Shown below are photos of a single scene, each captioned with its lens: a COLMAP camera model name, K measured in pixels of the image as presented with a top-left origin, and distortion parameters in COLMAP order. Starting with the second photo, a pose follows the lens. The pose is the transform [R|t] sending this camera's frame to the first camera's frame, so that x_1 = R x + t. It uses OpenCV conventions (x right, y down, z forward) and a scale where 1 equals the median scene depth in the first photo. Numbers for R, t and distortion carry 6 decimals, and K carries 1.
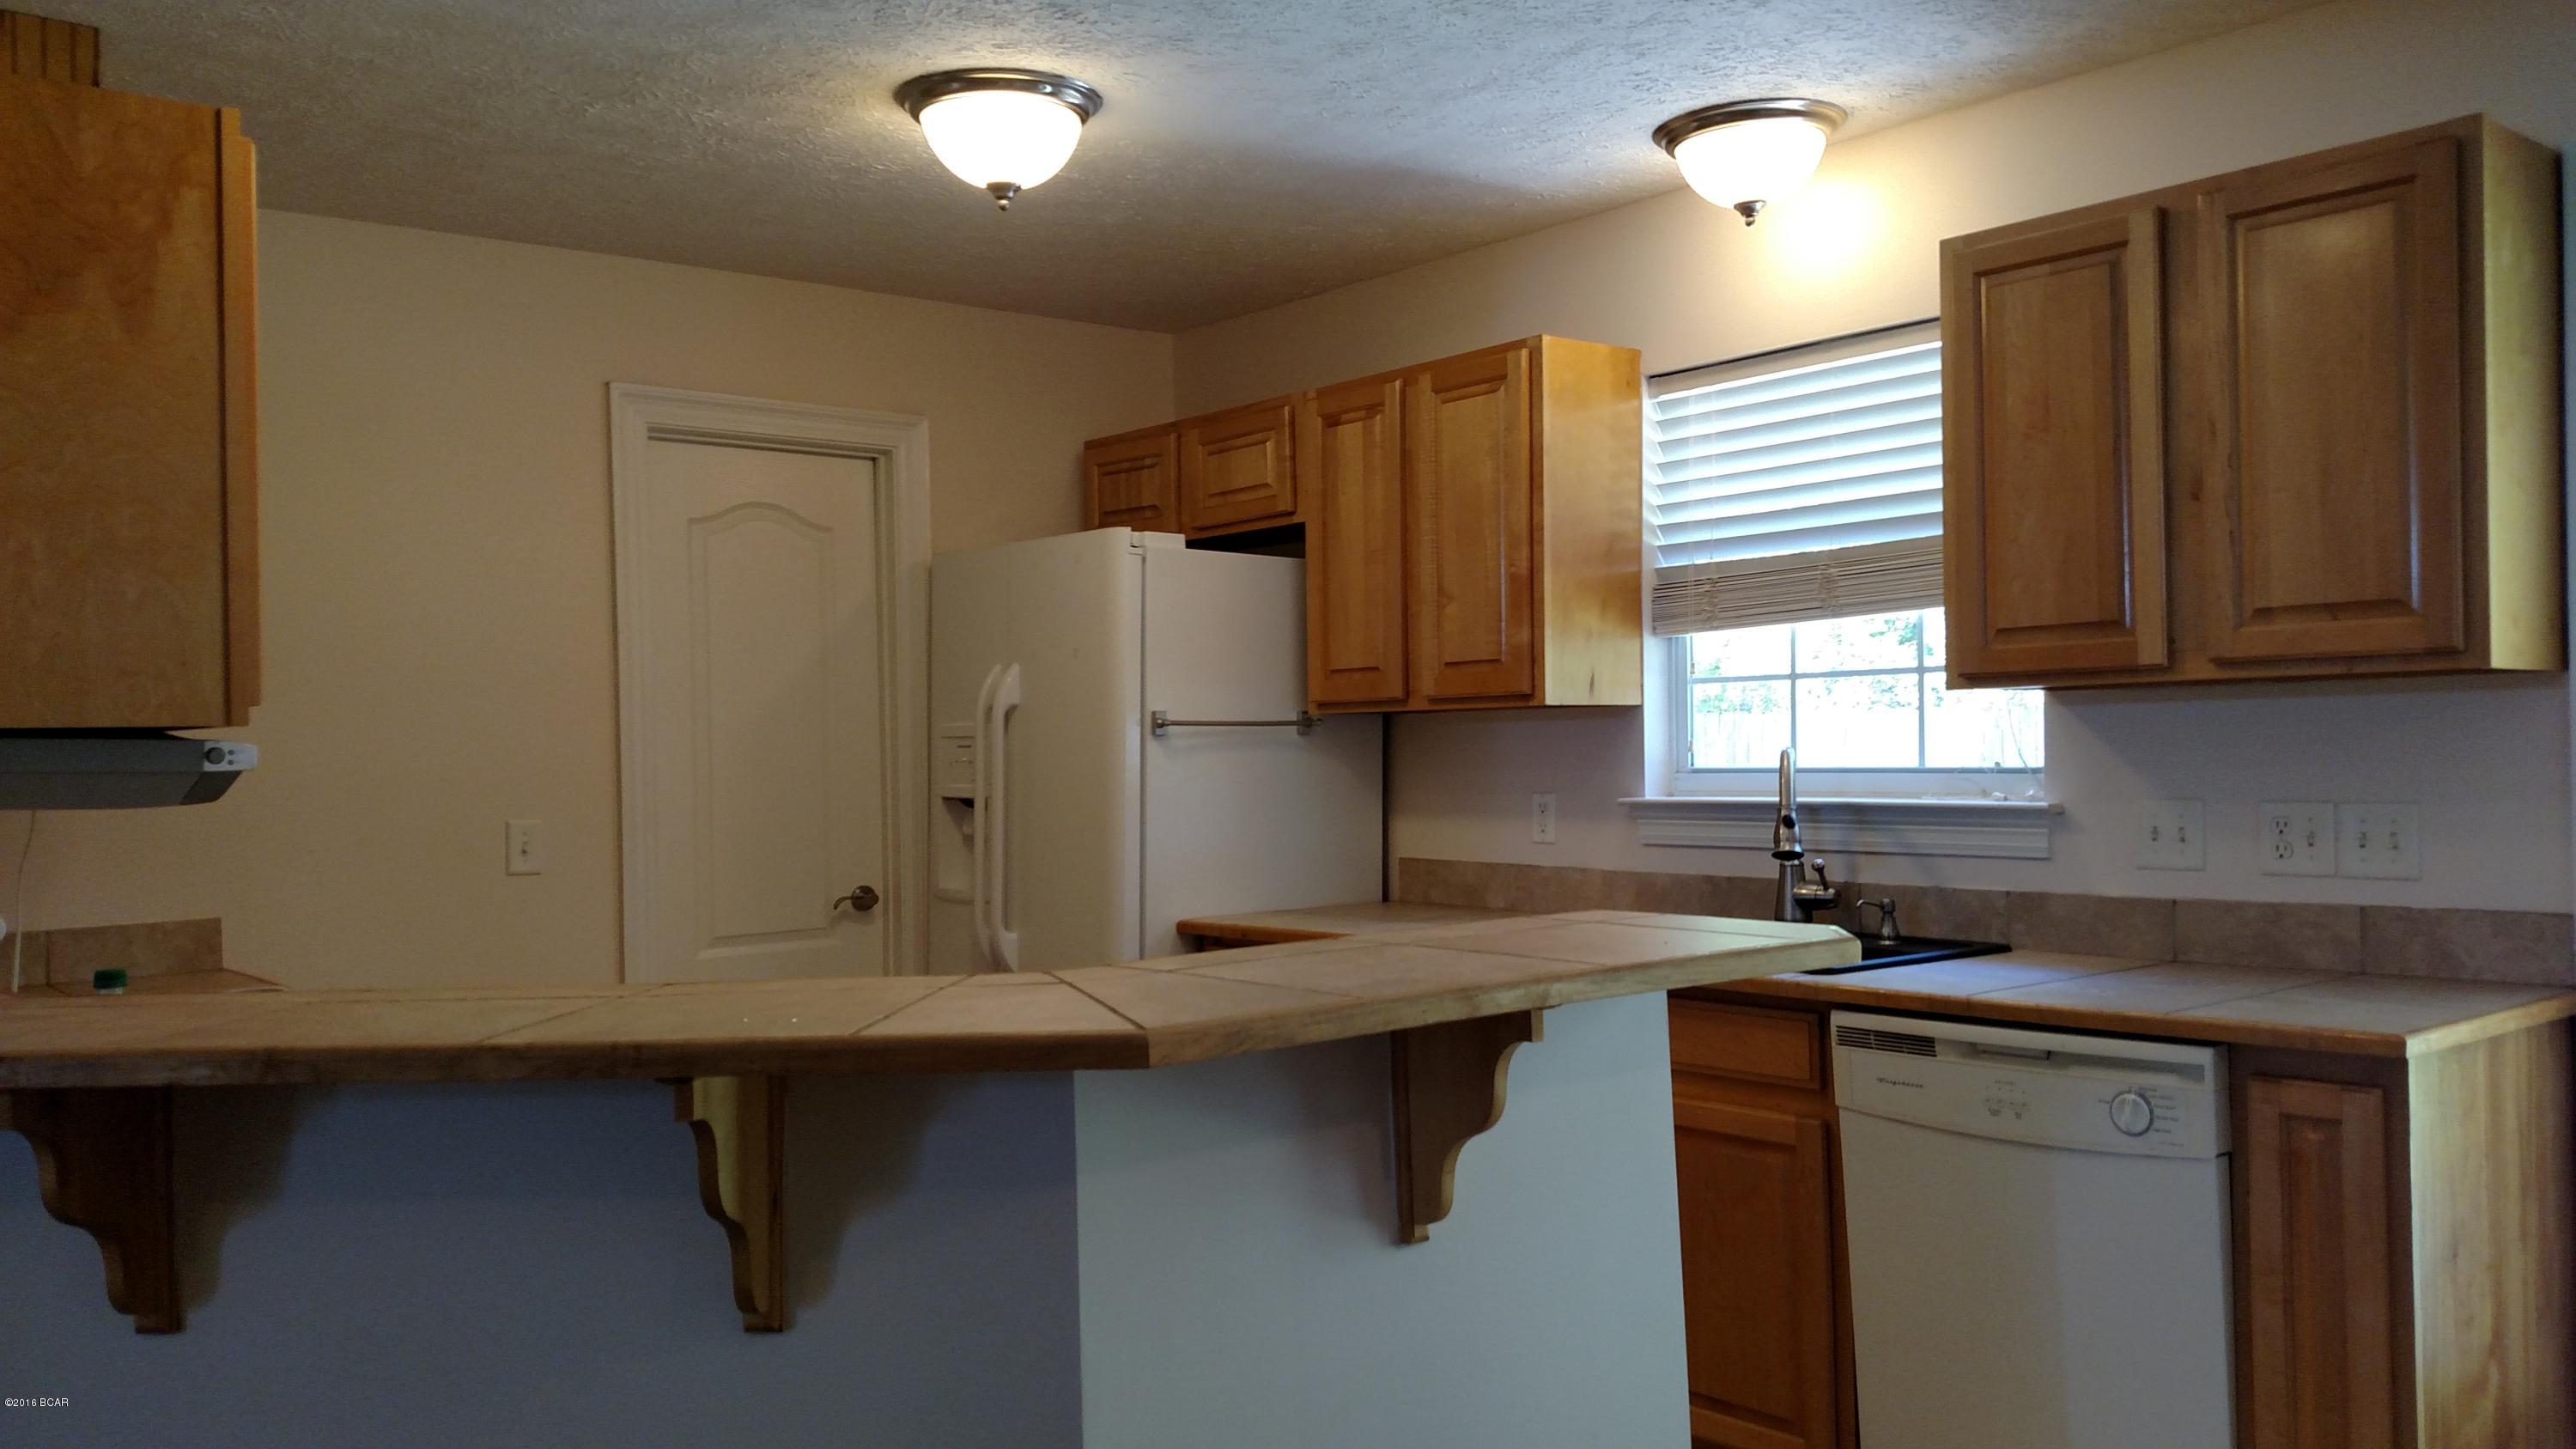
lens RADIAL K [[2005.0, 0, 1259.2], [0, 2005.0, 735.1], [0, 0, 1]] dist [0.068464, -0.026969]
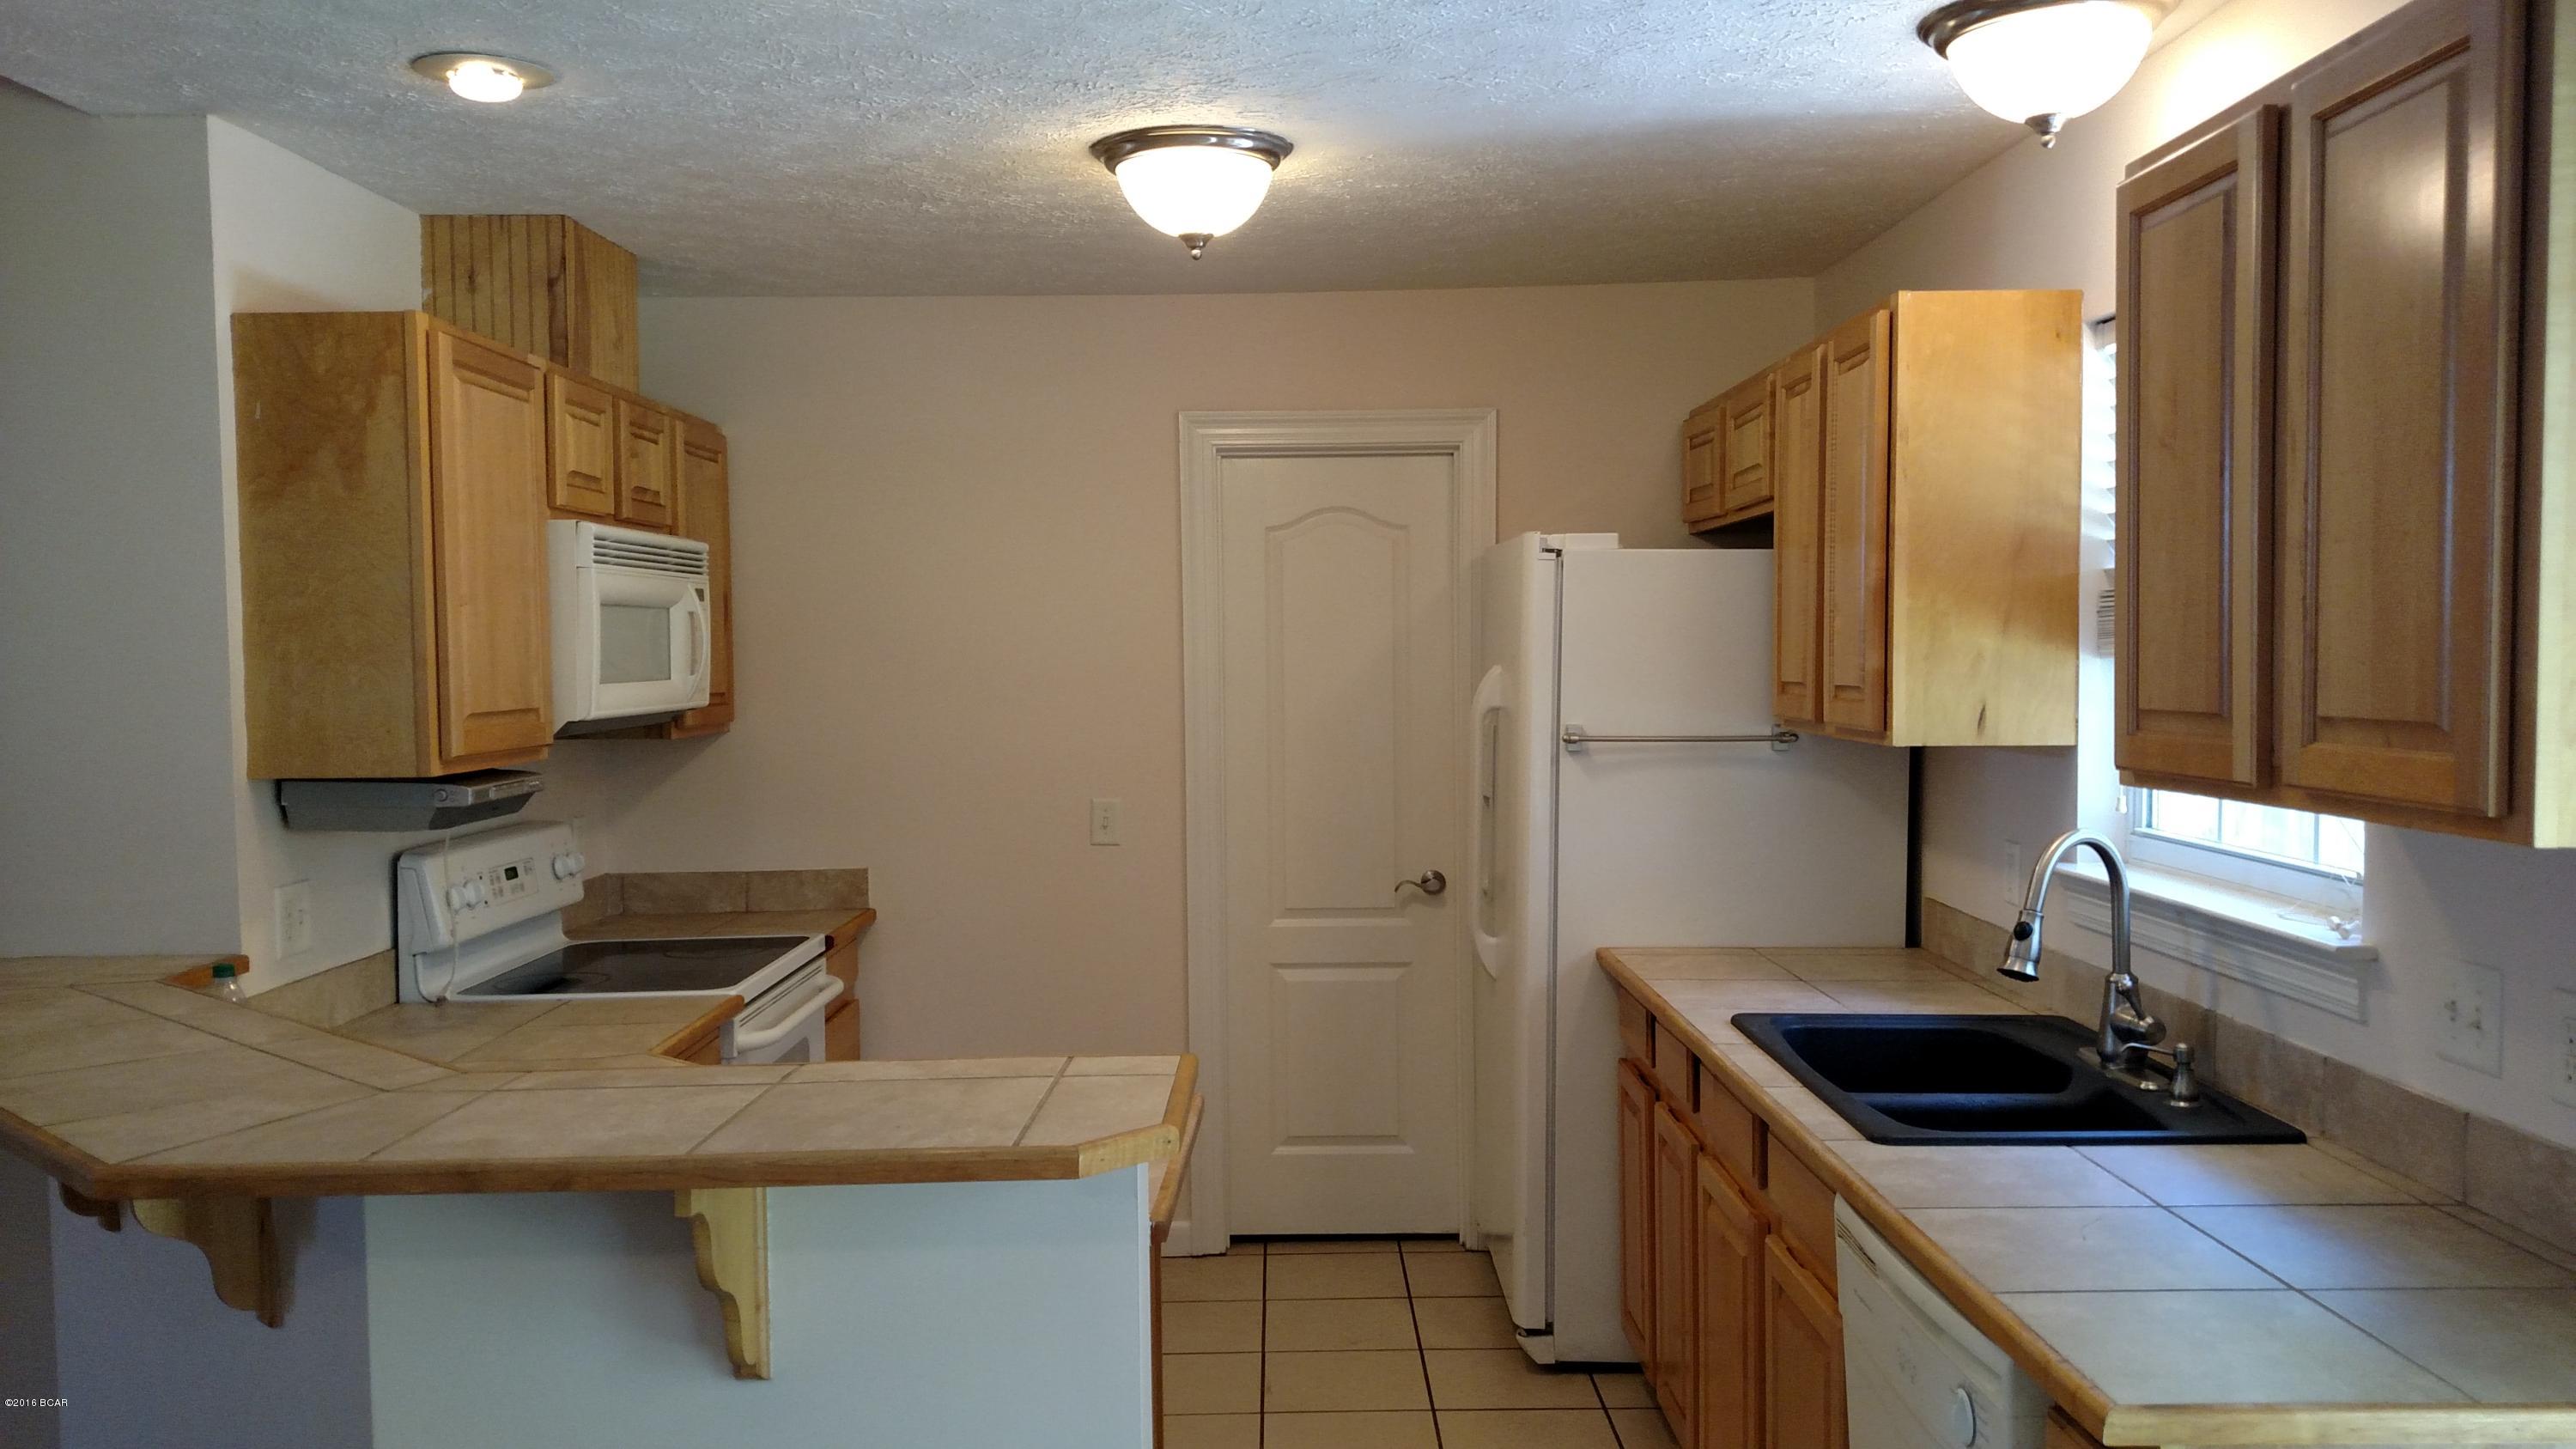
lens RADIAL K [[2005.0, 0, 1286.3], [0, 2005.0, 742.4], [0, 0, 1]] dist [0.068464, -0.026969]
pose [[0.777842, 0.042818, -0.627000, 0.468030], [-0.002239, 0.997859, 0.065366, -0.070005], [0.628456, -0.049441, 0.776272, 0.196053]]
